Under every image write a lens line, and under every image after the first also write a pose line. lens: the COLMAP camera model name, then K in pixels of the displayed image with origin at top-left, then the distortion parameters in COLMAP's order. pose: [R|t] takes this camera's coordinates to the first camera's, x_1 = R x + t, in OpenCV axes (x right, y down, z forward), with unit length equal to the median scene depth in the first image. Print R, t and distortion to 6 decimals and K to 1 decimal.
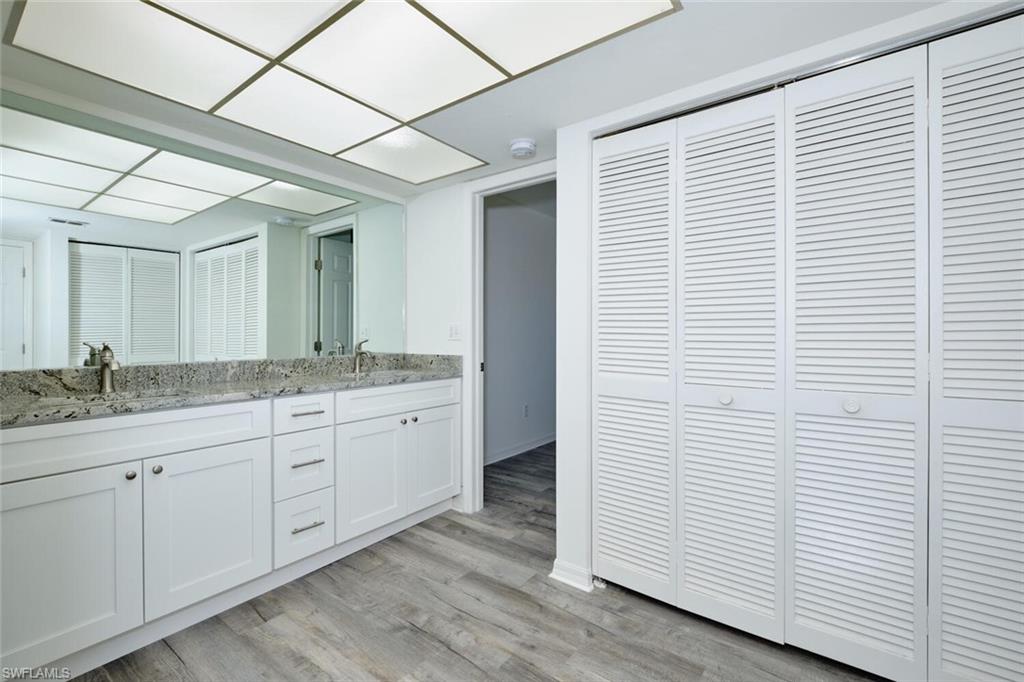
lens RADIAL K [[452.9, 0, 495.6], [0, 452.9, 335.0], [0, 0, 1]] dist [0.000749, -0.003701]
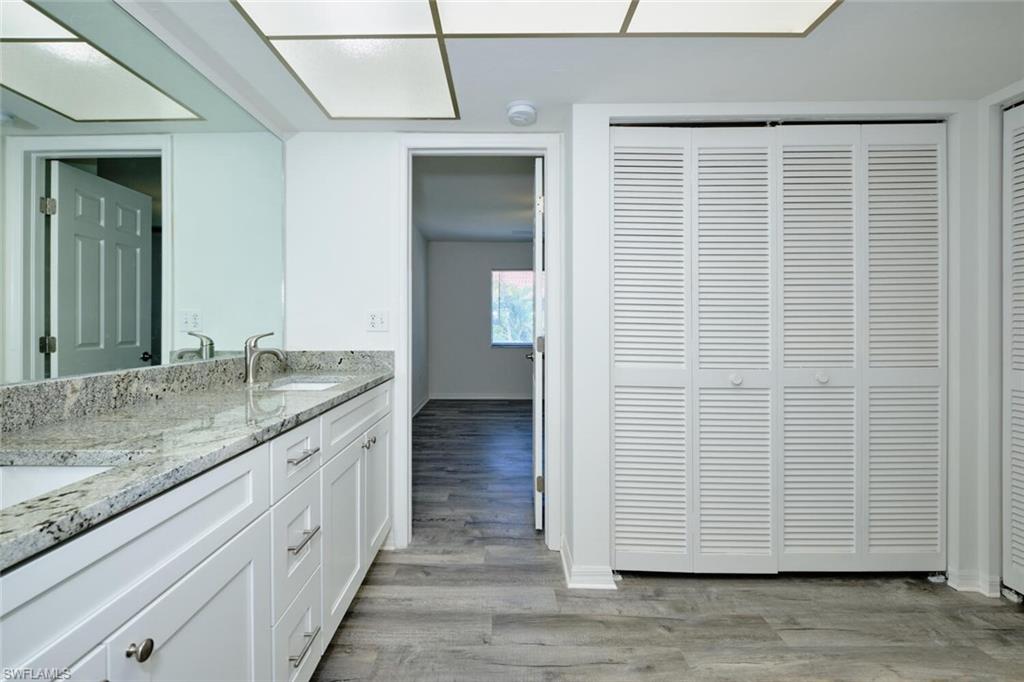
lens RADIAL K [[452.9, 0, 492.5], [0, 452.9, 324.2], [0, 0, 1]] dist [0.000749, -0.003701]
pose [[0.796818, 0.000873, 0.604218, -0.516501], [-0.000353, 0.999999, -0.000978, -0.000593], [-0.604219, 0.000566, 0.796818, 0.333262]]
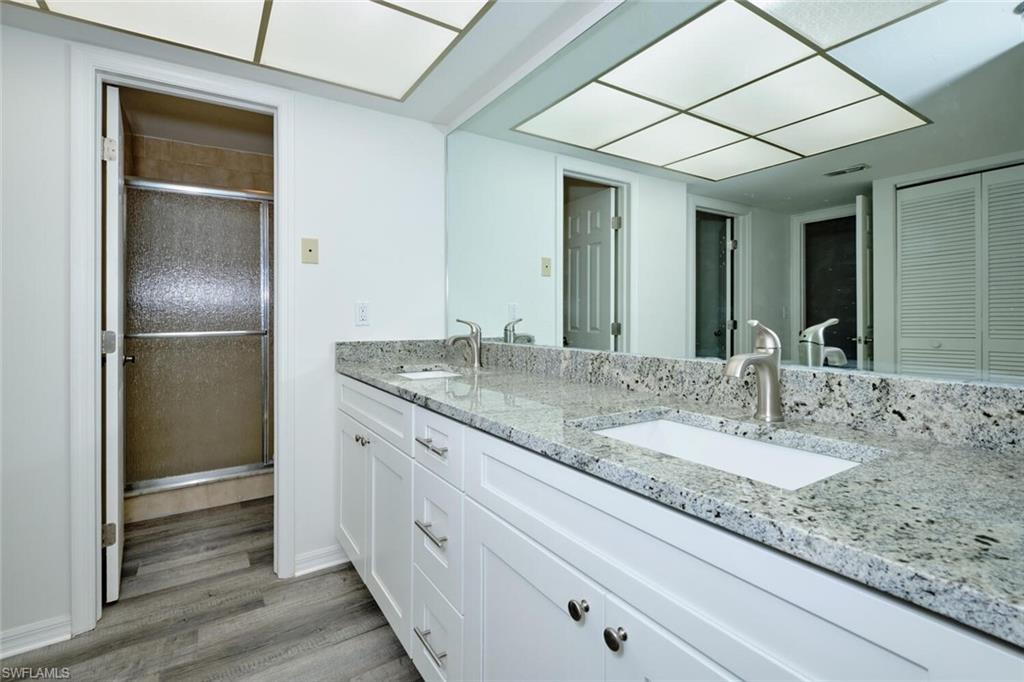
lens RADIAL K [[452.9, 0, 495.2], [0, 452.9, 310.2], [0, 0, 1]] dist [0.000749, -0.003701]
pose [[-0.335778, -0.010946, -0.941877, 0.088161], [0.002802, 0.999916, -0.012619, 0.008198], [0.941937, -0.006876, -0.335720, 1.131887]]
